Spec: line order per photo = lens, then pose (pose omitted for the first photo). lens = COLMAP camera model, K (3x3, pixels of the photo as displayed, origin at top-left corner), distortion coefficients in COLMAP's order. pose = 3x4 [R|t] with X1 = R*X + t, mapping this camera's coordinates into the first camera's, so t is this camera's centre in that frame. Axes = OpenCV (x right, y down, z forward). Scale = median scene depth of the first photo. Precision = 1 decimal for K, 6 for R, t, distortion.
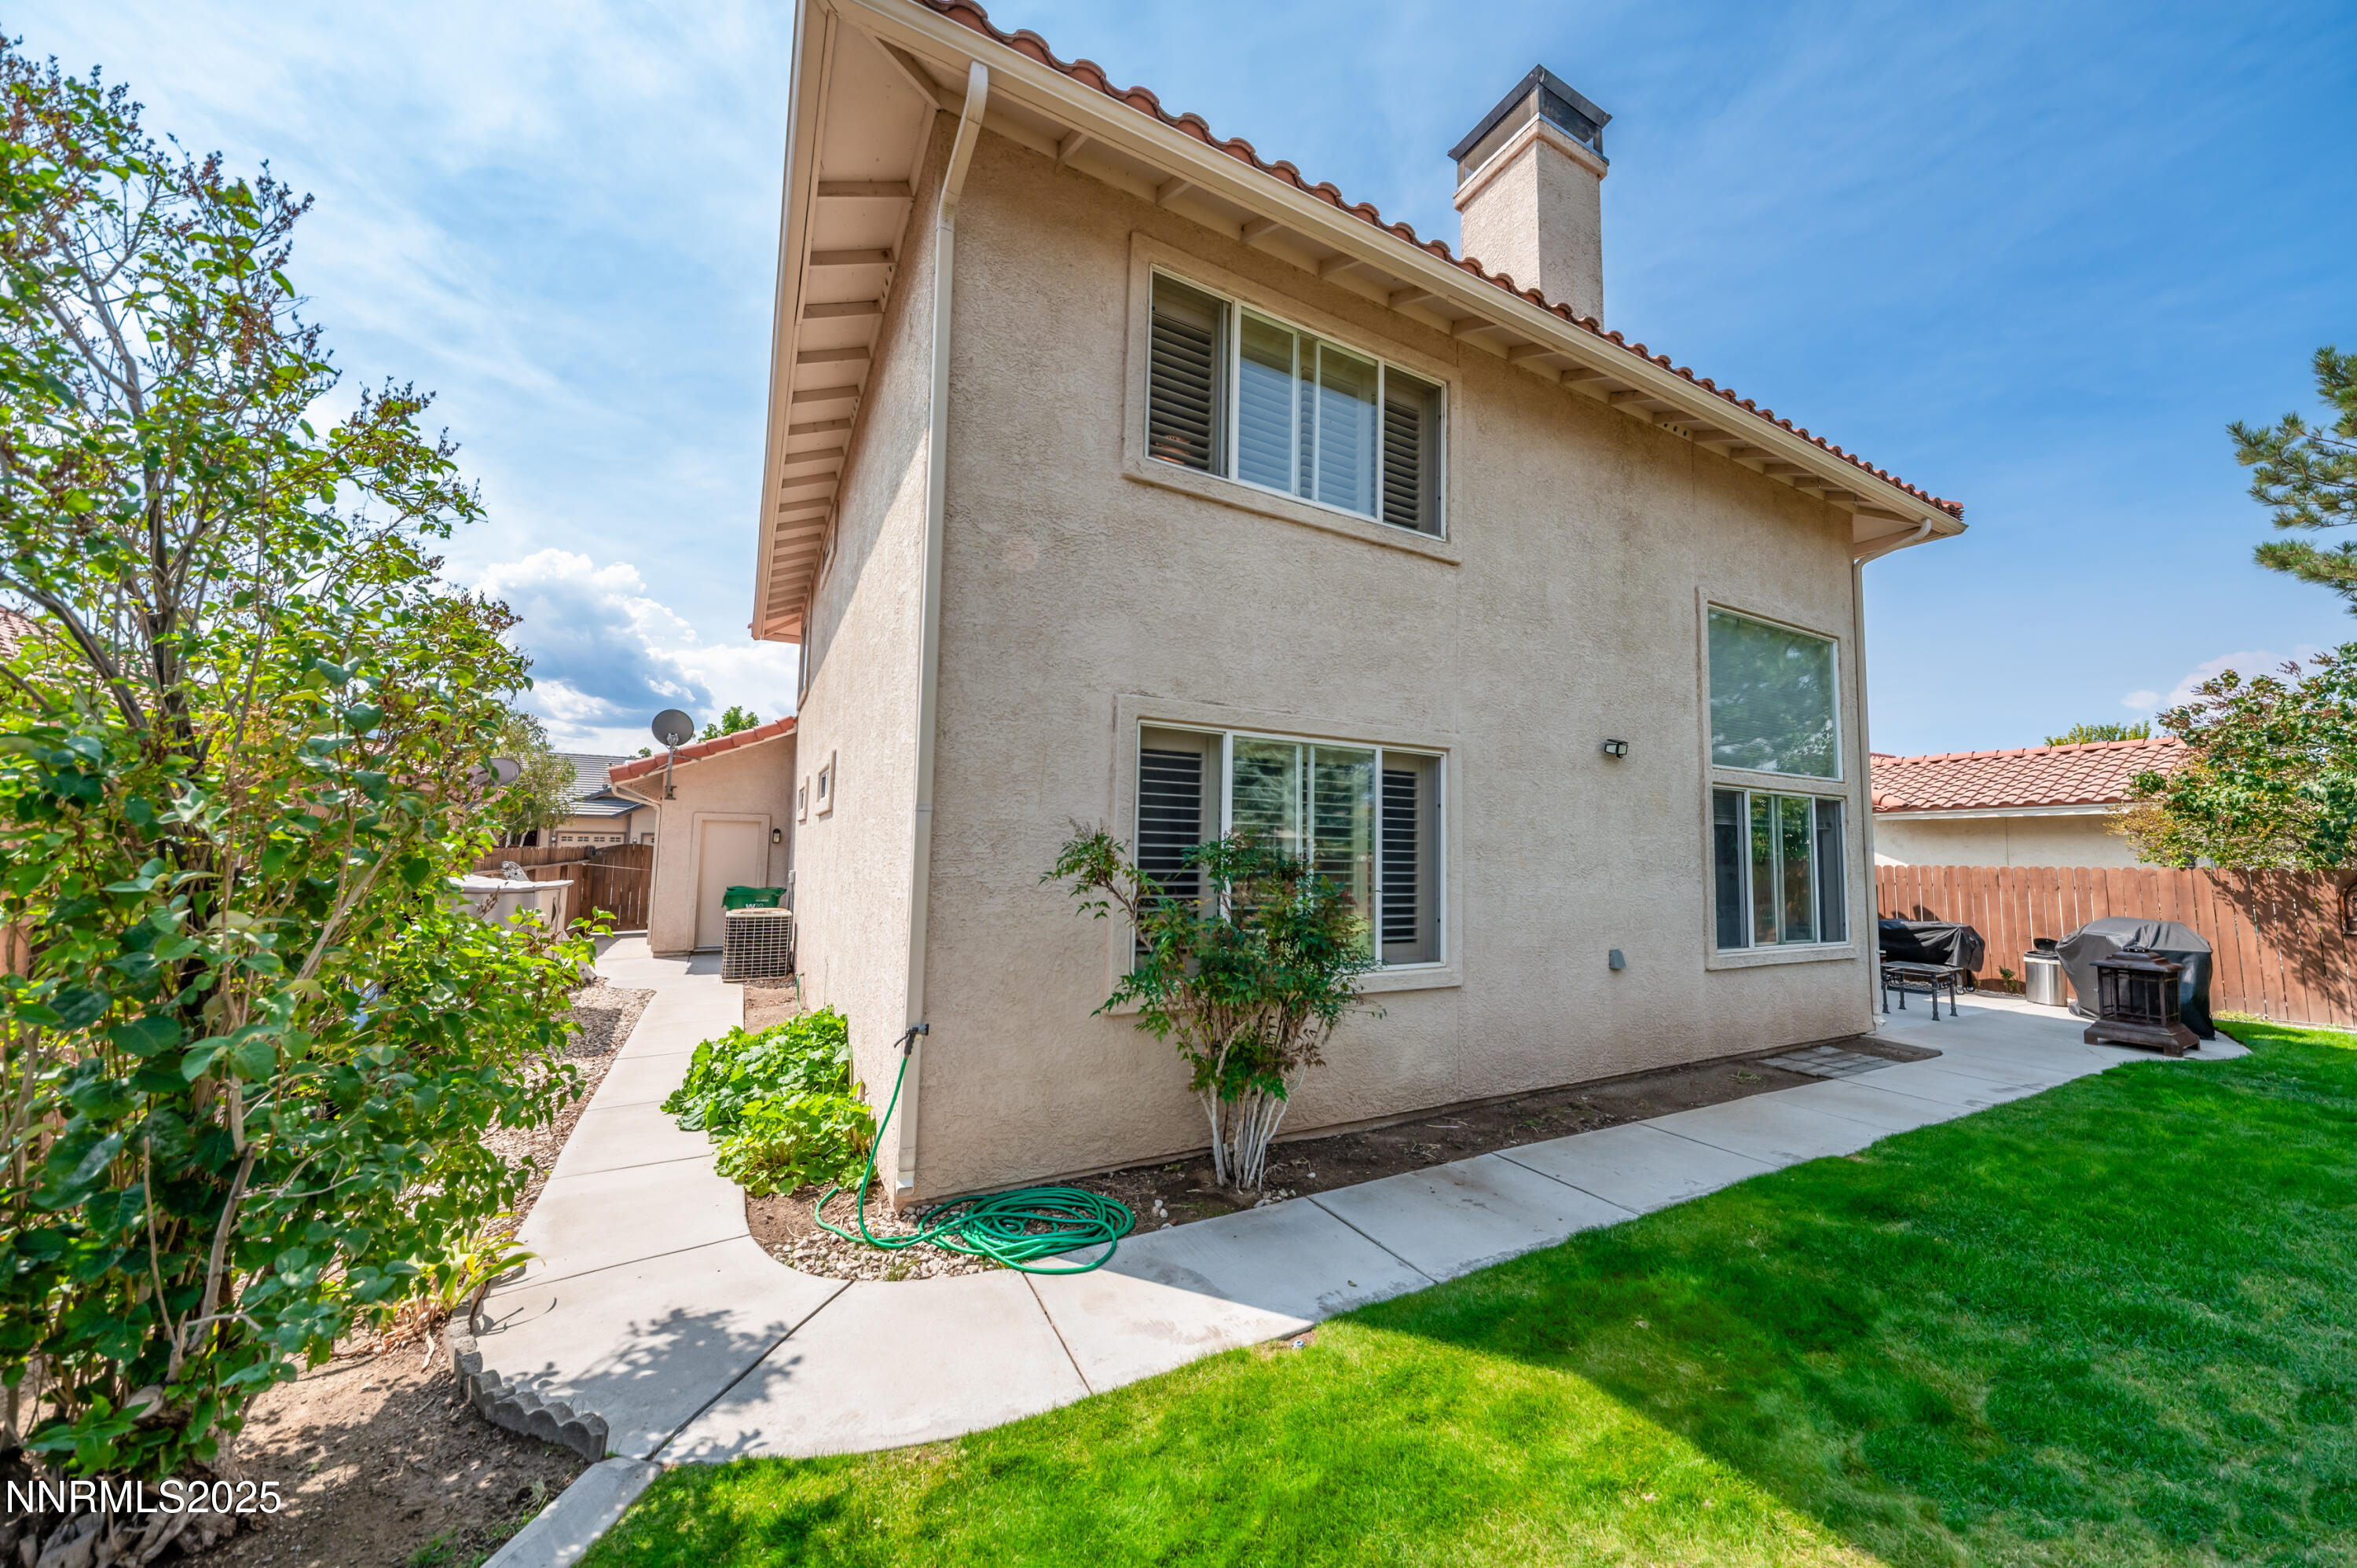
lens RADIAL K [[847.8, 0, 1178.5], [0, 847.8, 784.0], [0, 0, 1]] dist [0.000237, -0.000146]
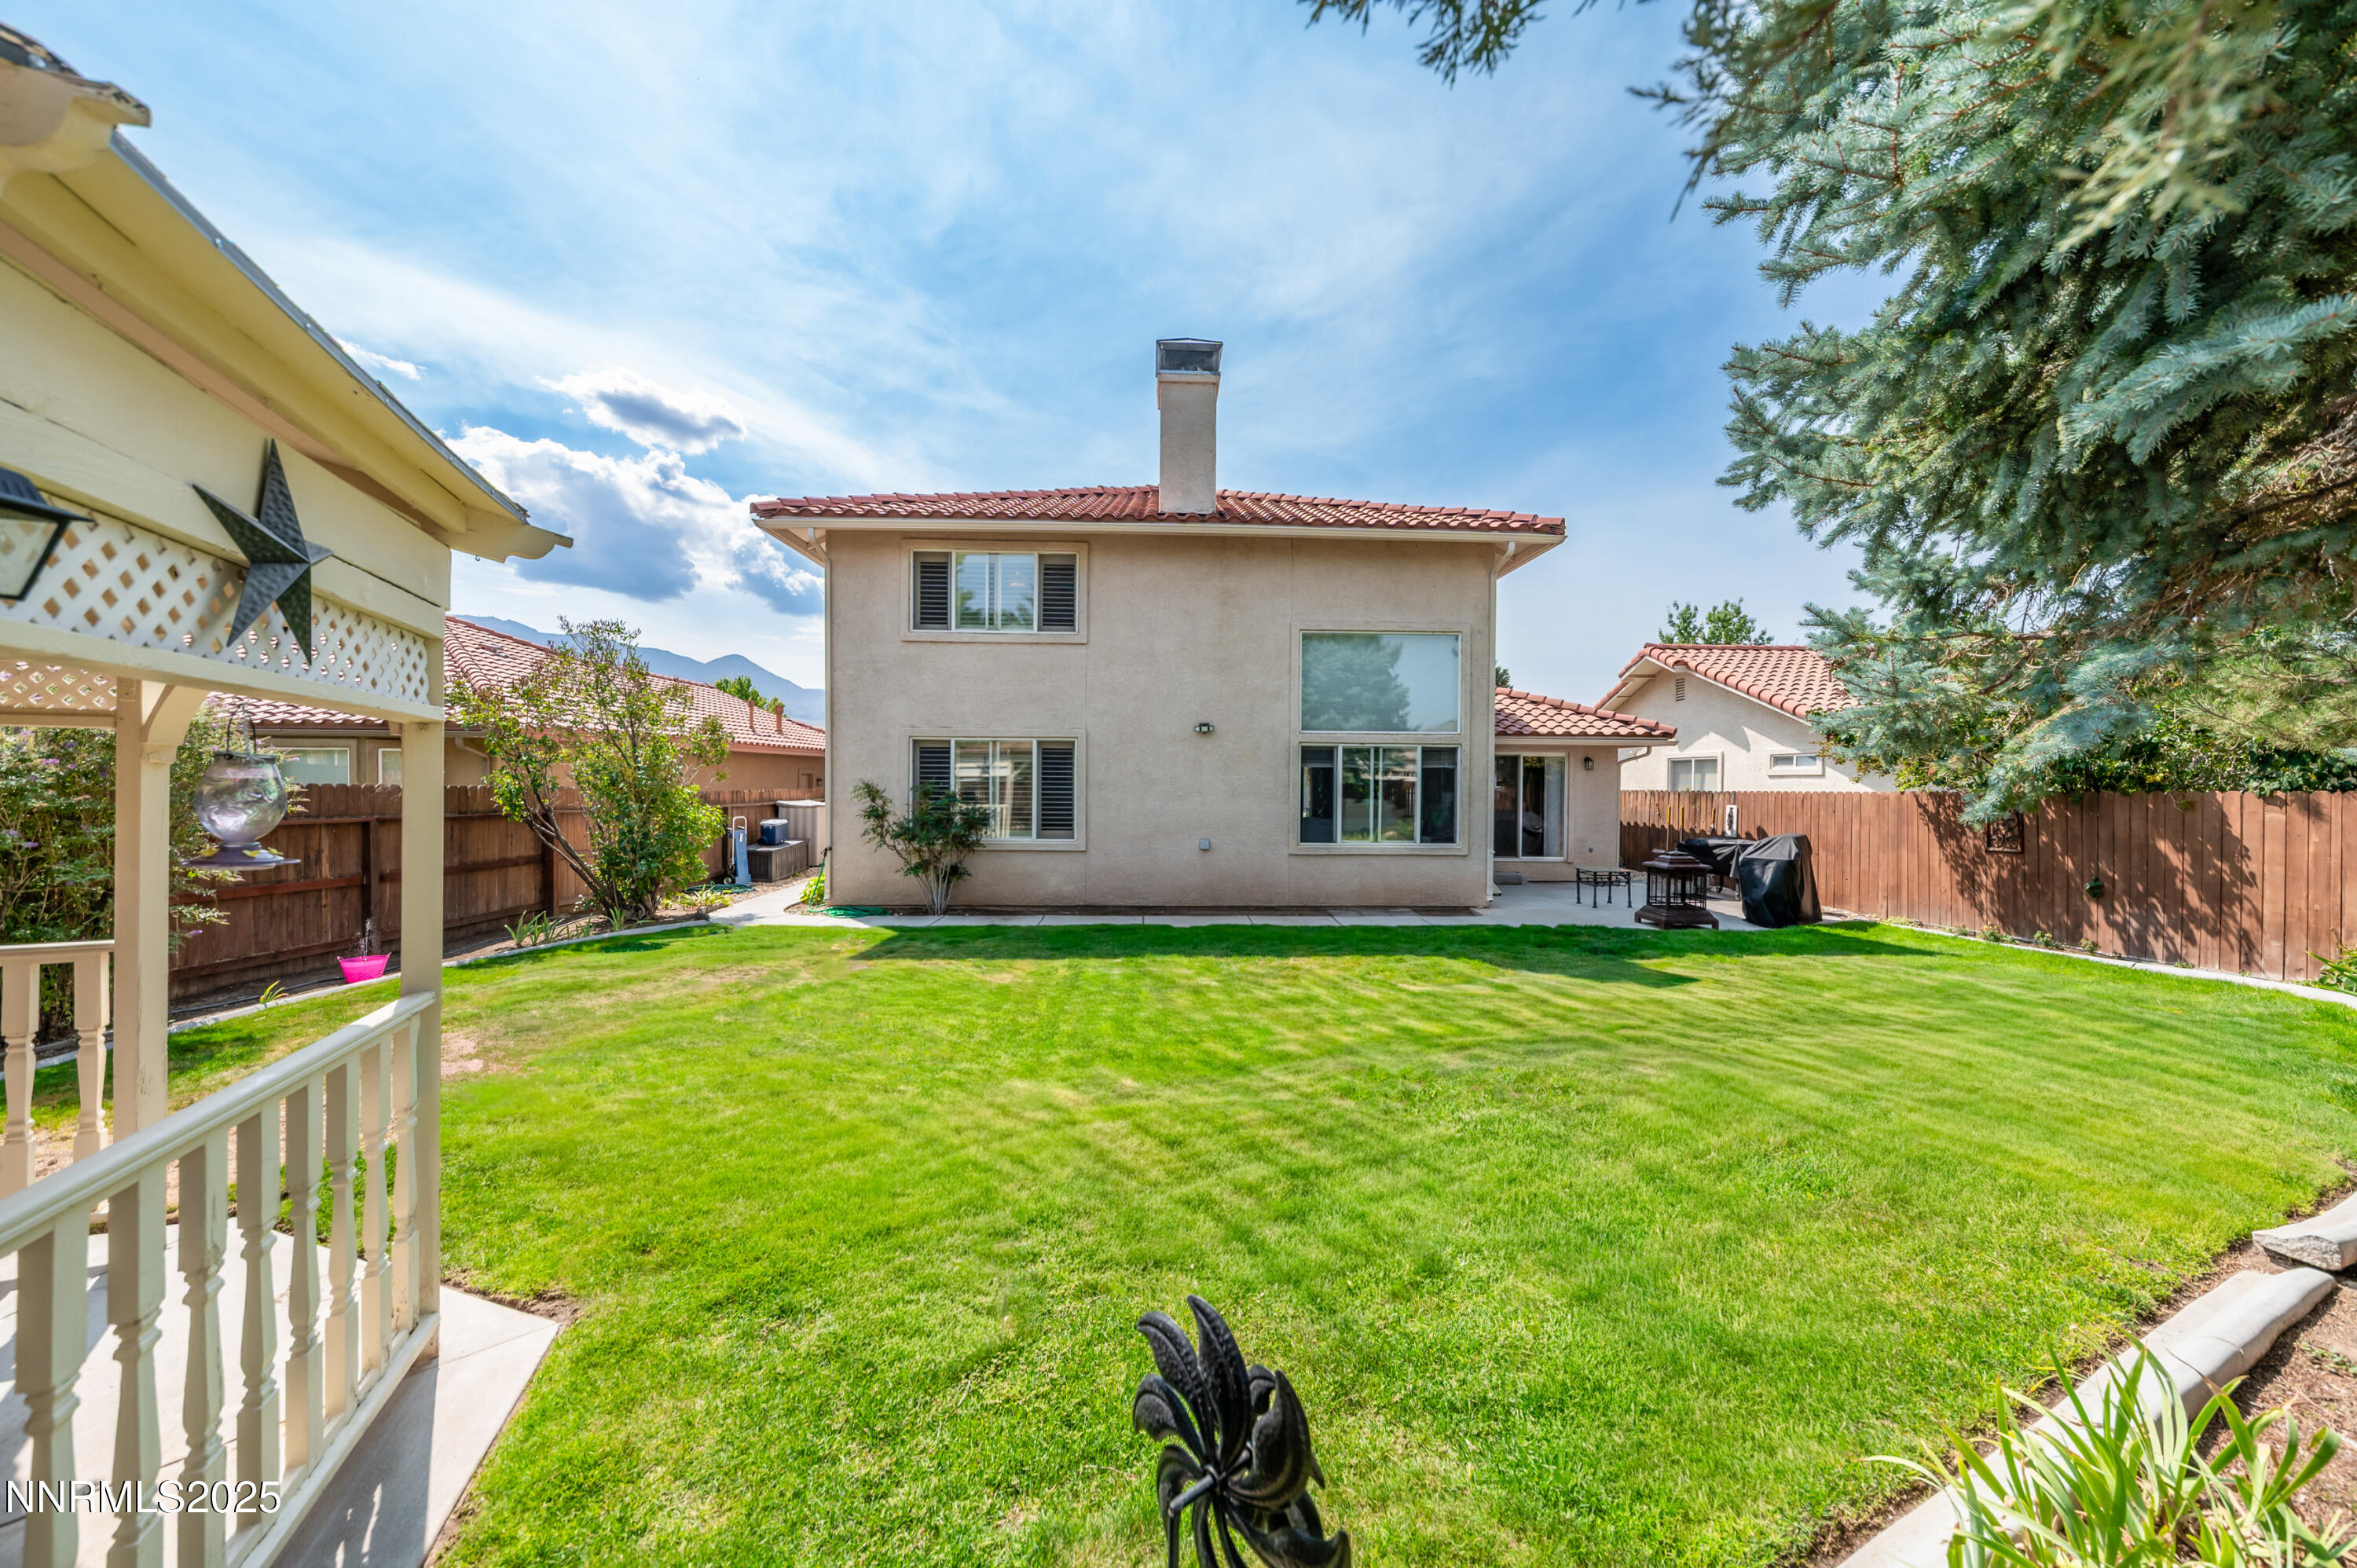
lens RADIAL K [[847.8, 0, 1178.5], [0, 847.8, 784.0], [0, 0, 1]] dist [0.000237, -0.000146]
pose [[0.893288, -0.011943, -0.449326, 1.236457], [0.047656, 0.996529, 0.068256, -0.048469], [0.446952, -0.082385, 0.890756, -0.617312]]
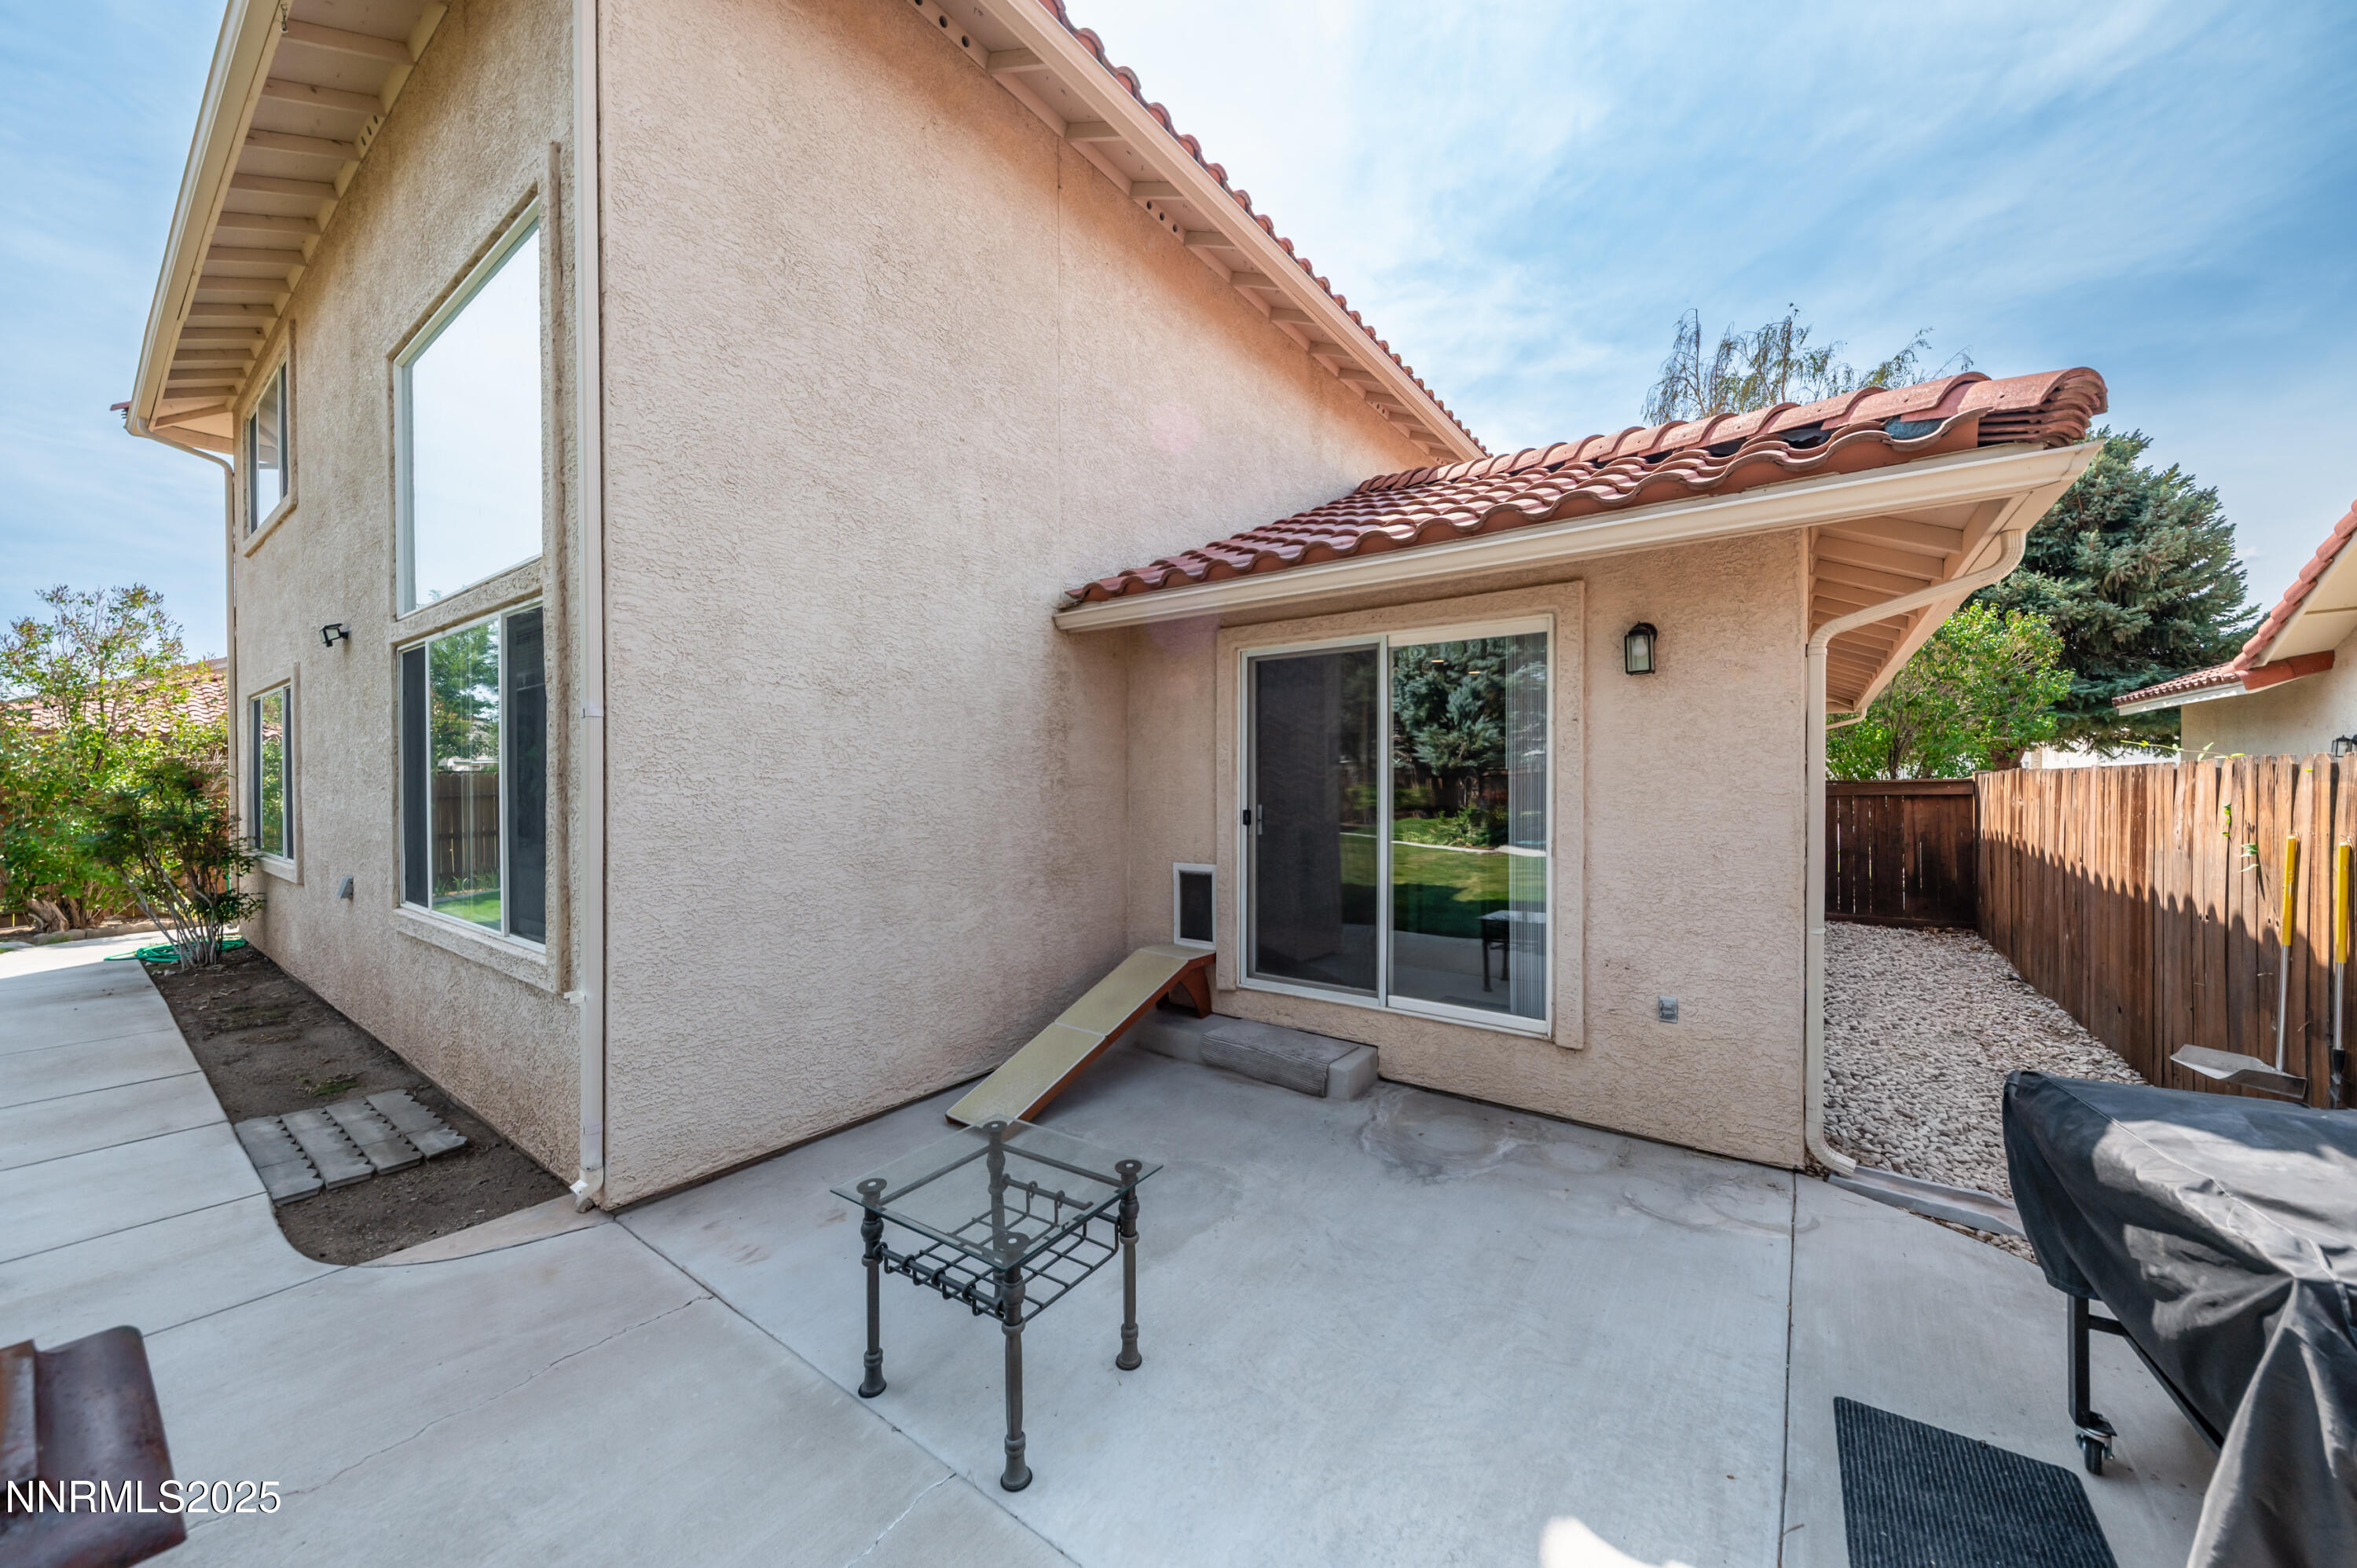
lens RADIAL K [[847.8, 0, 1178.5], [0, 847.8, 784.0], [0, 0, 1]] dist [0.000237, -0.000146]
pose [[0.400542, -0.015047, -0.916155, 1.570986], [0.089169, 0.995759, 0.022631, 0.150055], [0.911929, -0.090757, 0.400185, 1.357839]]
